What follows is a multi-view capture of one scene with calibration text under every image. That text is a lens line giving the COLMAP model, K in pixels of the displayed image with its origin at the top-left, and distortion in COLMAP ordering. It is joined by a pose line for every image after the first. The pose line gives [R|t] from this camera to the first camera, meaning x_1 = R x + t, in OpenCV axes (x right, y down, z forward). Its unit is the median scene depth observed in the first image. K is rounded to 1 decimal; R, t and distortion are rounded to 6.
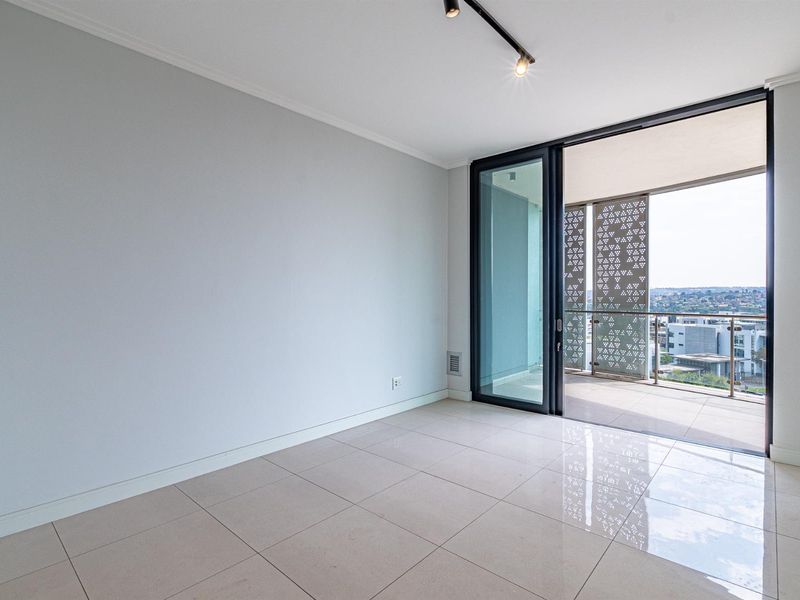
lens RADIAL K [[410.5, 0, 404.7], [0, 410.5, 300.9], [0, 0, 1]] dist [-0.006843, -0.000136]
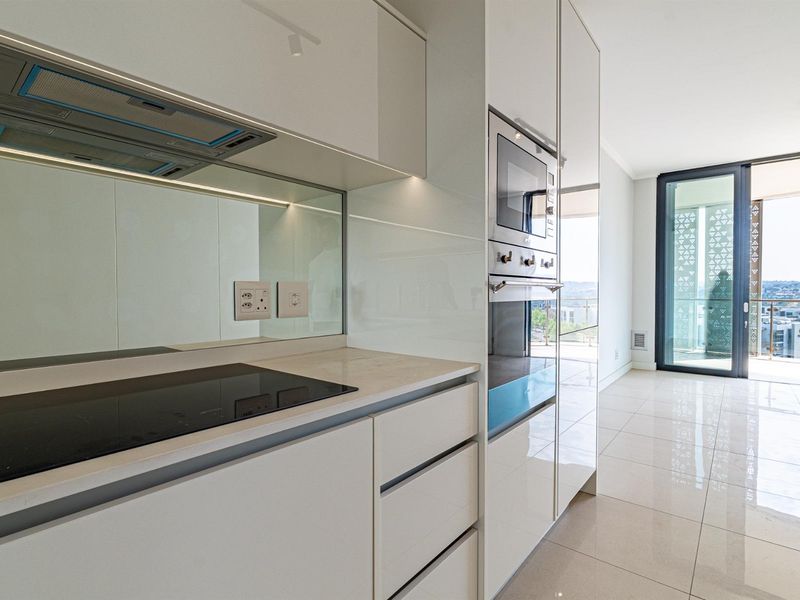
lens RADIAL K [[410.5, 0, 399.7], [0, 410.5, 300.1], [0, 0, 1]] dist [-0.006843, -0.000136]
pose [[0.999373, -0.000475, 0.035414, -0.477865], [0.000052, 0.999929, 0.011944, 0.014348], [-0.035417, -0.011935, 0.999301, -0.140552]]
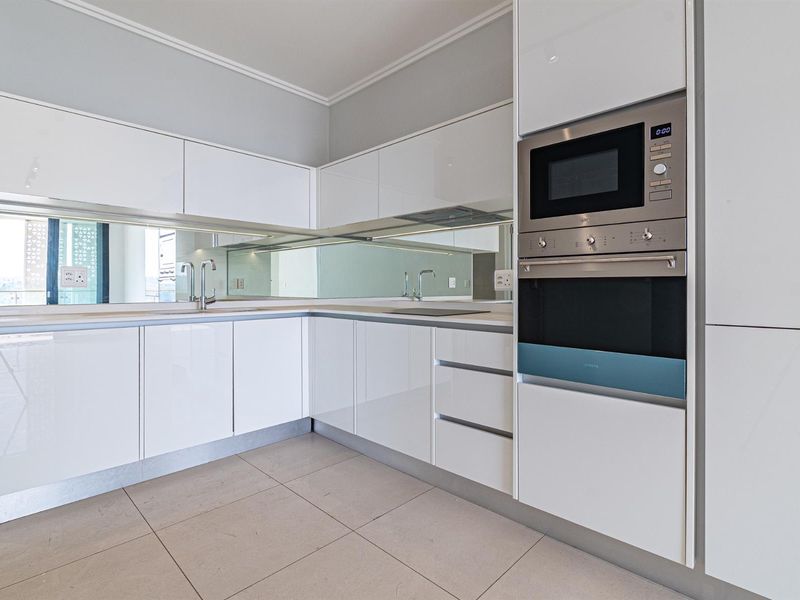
lens RADIAL K [[410.5, 0, 403.5], [0, 410.5, 285.4], [0, 0, 1]] dist [-0.006843, -0.000136]
pose [[-0.041416, -0.002940, -0.999138, -0.147357], [-0.005928, 0.999979, -0.002697, 0.023539], [0.999124, 0.005812, -0.041432, -0.007867]]
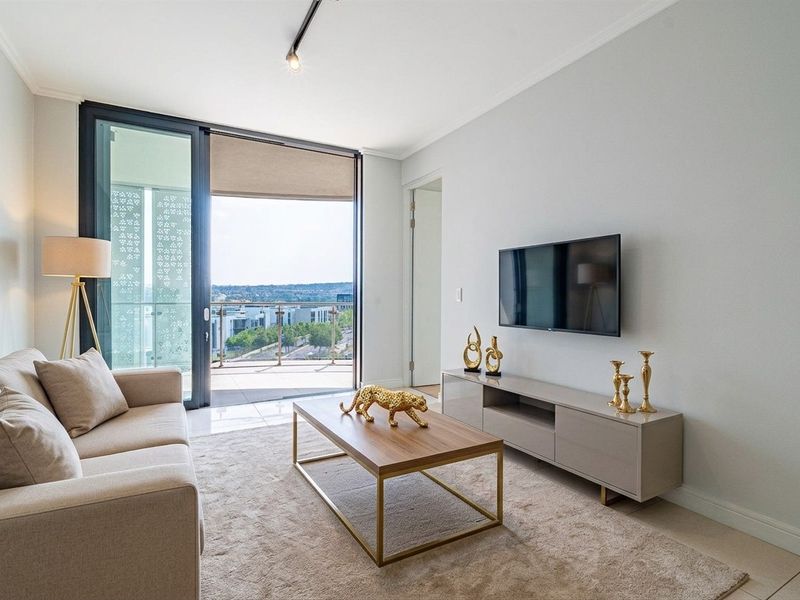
lens RADIAL K [[410.5, 0, 400.3], [0, 410.5, 298.4], [0, 0, 1]] dist [-0.006843, -0.000136]
pose [[0.334833, -0.007739, 0.942246, -0.252593], [0.004598, 0.999968, 0.006580, 0.011331], [-0.942266, 0.002129, 0.334858, 0.157908]]
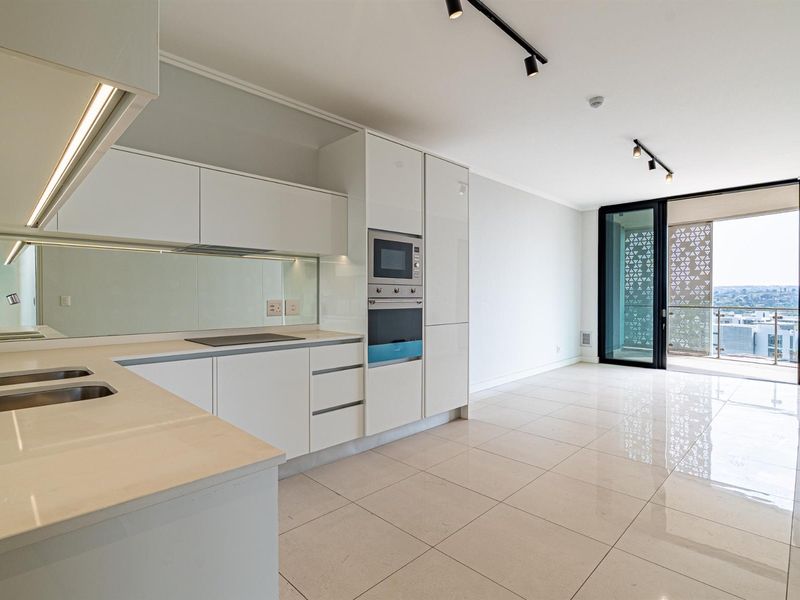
lens RADIAL K [[410.5, 0, 402.5], [0, 410.5, 300.6], [0, 0, 1]] dist [-0.006843, -0.000136]
pose [[0.998409, 0.003286, -0.056295, -0.359912], [-0.003079, 0.999988, 0.003770, 0.005191], [0.056307, -0.003591, 0.998407, -0.423890]]
